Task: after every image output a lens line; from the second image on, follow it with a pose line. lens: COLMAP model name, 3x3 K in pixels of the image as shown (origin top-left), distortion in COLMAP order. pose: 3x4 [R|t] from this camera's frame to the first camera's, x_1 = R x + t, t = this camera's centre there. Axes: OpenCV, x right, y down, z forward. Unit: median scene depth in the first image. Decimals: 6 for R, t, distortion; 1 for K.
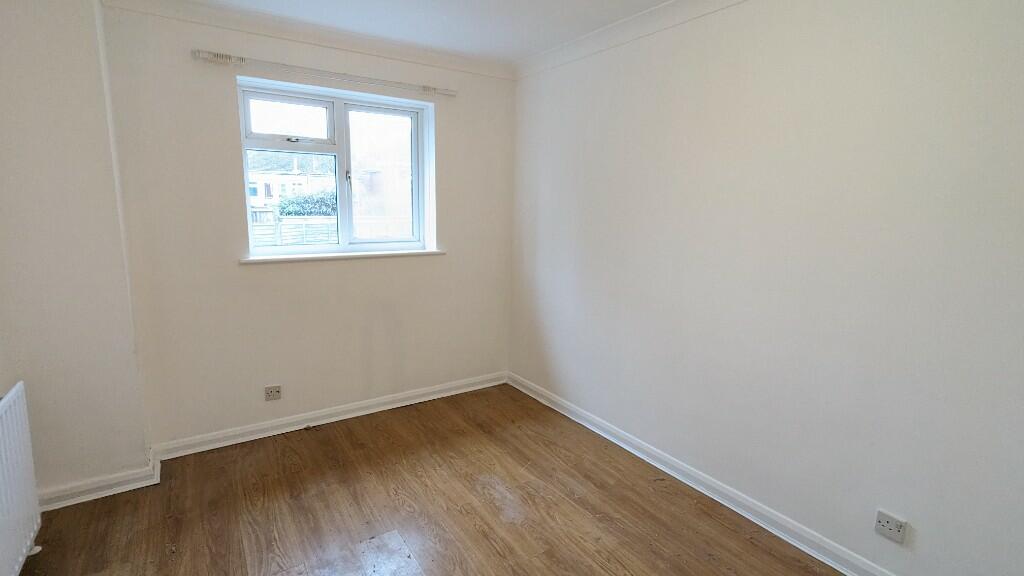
lens RADIAL K [[490.5, 0, 510.4], [0, 490.5, 286.2], [0, 0, 1]] dist [0.017637, -0.000174]
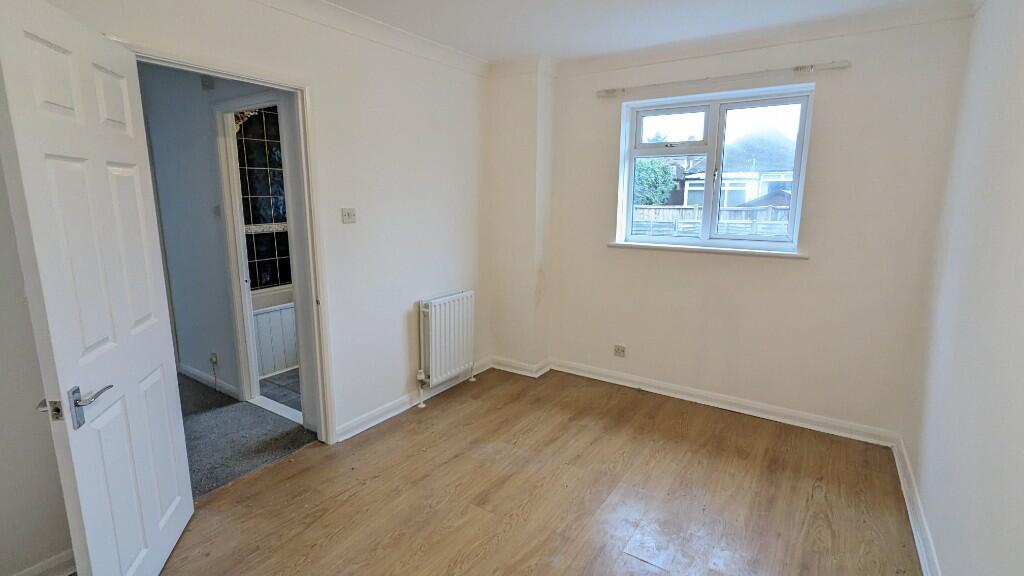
lens RADIAL K [[475.0, 0, 506.8], [0, 475.0, 285.0], [0, 0, 1]] dist [-0.002481, -0.000298]
pose [[0.384416, 0.152096, -0.910544, 0.484571], [-0.160872, 0.982280, 0.096162, -0.018300], [0.909035, 0.109515, 0.402072, 0.232203]]
